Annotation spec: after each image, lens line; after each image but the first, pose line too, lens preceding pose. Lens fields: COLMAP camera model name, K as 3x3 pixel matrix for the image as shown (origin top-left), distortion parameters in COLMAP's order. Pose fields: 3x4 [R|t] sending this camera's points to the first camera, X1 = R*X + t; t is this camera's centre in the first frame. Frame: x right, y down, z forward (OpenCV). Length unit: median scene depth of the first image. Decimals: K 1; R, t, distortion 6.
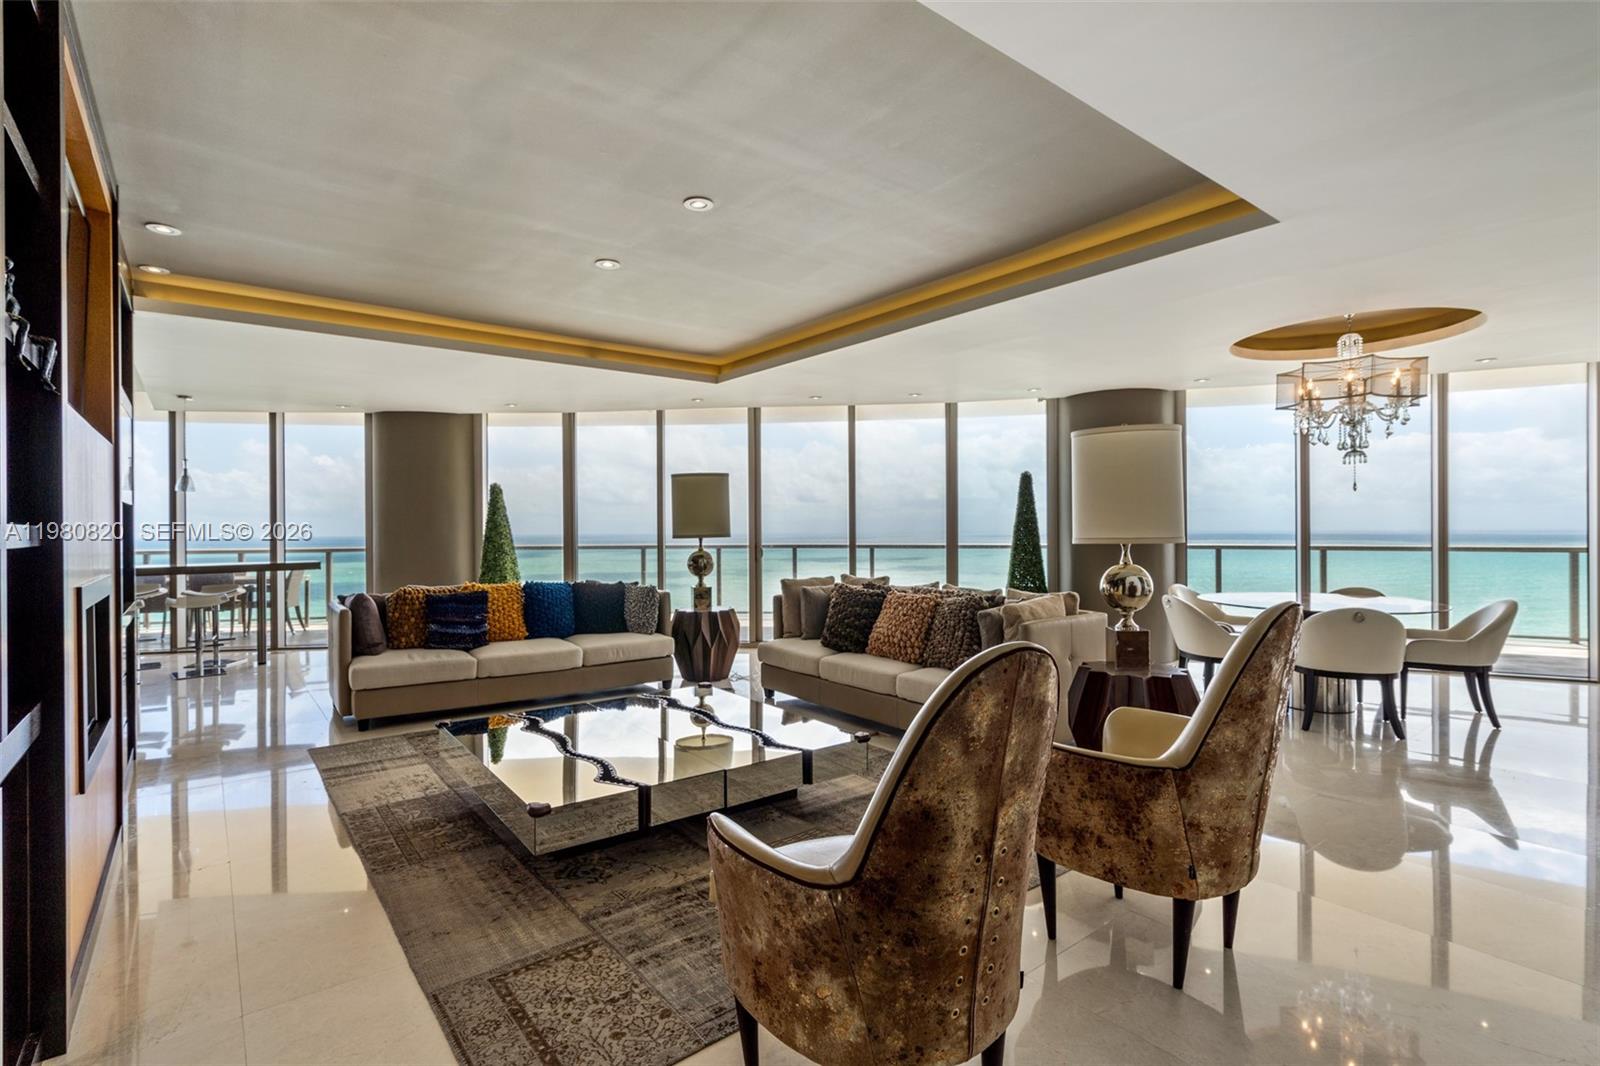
lens RADIAL K [[777.2, 0, 798.0], [0, 777.2, 537.5], [0, 0, 1]] dist [-0.000654, -0.000020]
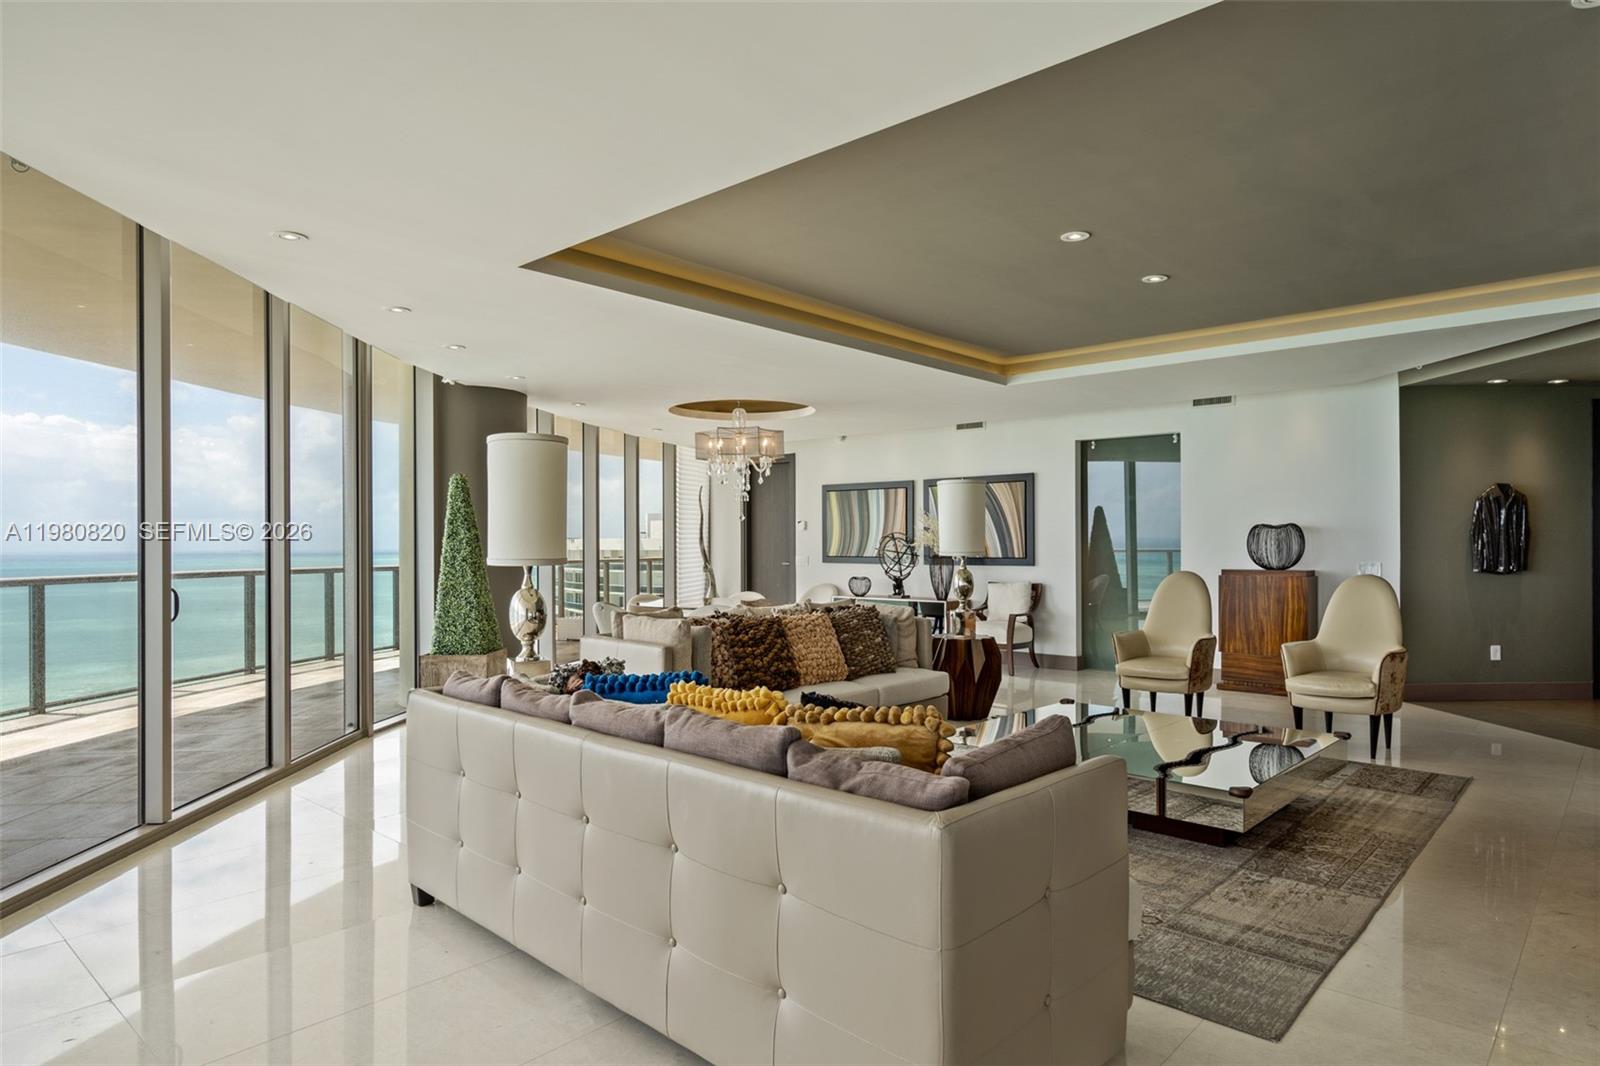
lens RADIAL K [[921.6, 0, 797.8], [0, 921.6, 536.5], [0, 0, 1]] dist [-0.002777, -0.000159]
pose [[-0.180560, 0.023334, 0.983287, -1.178384], [0.007163, 0.999723, -0.022409, 0.003160], [-0.983538, 0.002997, -0.180677, 1.466006]]
